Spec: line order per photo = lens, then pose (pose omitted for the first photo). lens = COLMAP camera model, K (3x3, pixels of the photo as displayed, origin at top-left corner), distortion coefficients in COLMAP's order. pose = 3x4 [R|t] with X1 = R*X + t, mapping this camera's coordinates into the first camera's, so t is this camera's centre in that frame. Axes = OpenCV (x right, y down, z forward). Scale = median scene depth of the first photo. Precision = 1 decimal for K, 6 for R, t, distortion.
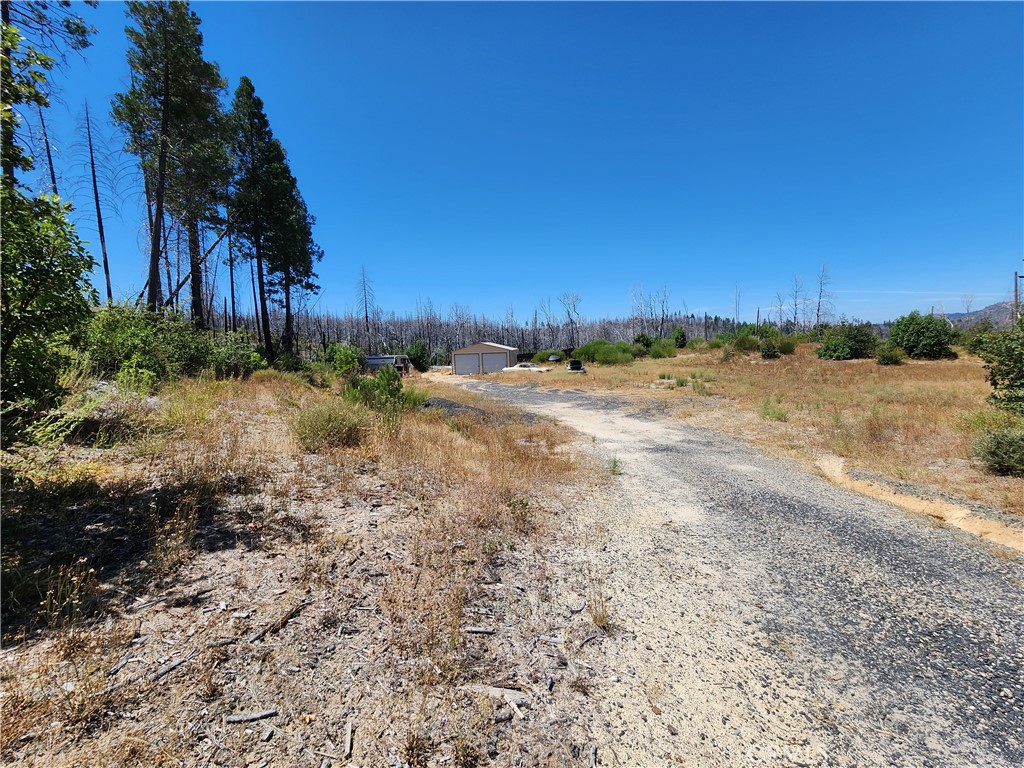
lens RADIAL K [[422.5, 0, 512.0], [0, 422.5, 384.0], [0, 0, 1]] dist [-0.000997, -0.000026]
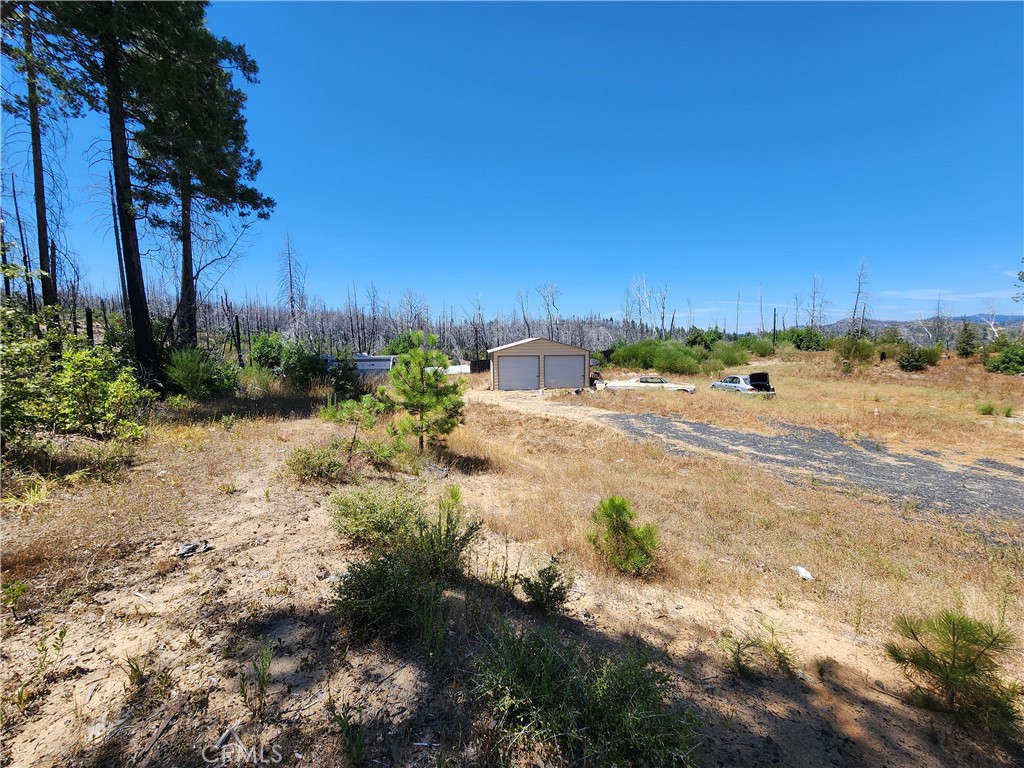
lens RADIAL K [[422.5, 0, 512.0], [0, 422.5, 384.0], [0, 0, 1]] dist [-0.000997, -0.000026]
pose [[0.981754, 0.008800, 0.189951, -0.233126], [-0.009491, 0.999951, 0.002728, -0.032744], [-0.189918, -0.004482, 0.981790, 0.409952]]
